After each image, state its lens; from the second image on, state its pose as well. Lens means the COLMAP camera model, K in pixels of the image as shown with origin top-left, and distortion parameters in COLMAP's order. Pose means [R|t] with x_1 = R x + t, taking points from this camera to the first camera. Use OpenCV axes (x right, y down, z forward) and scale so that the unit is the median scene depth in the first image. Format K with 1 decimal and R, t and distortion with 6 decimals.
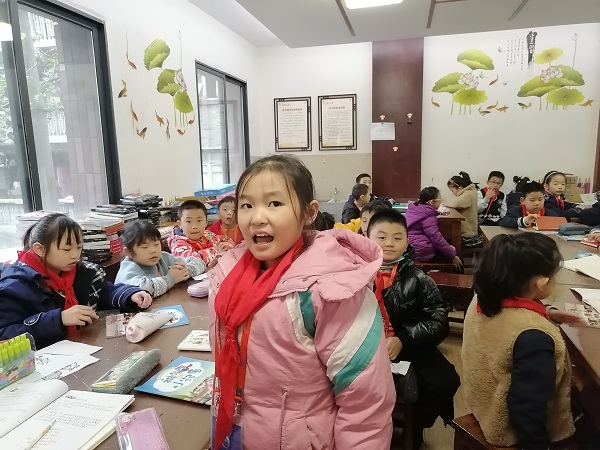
lens RADIAL K [[450.8, 0, 300.0], [0, 450.8, 225.0], [0, 0, 1]] dist [0.047288, -0.026831]
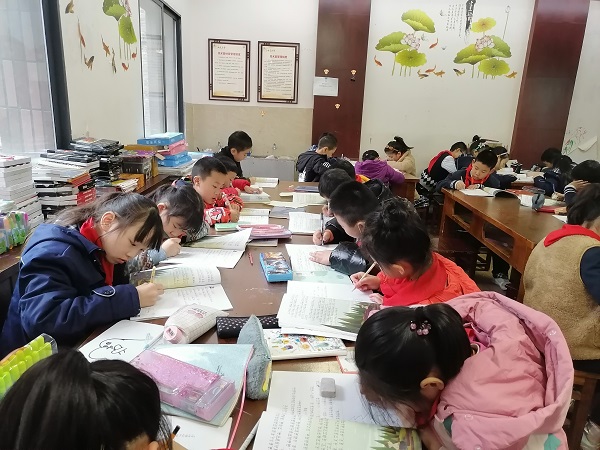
lens RADIAL K [[450.8, 0, 300.0], [0, 450.8, 225.0], [0, 0, 1]] dist [0.047288, -0.026831]
pose [[0.968234, 0.004597, 0.250002, -0.115645], [-0.028054, 0.995515, 0.090344, 0.001740], [-0.248466, -0.094488, 0.964021, 0.055311]]
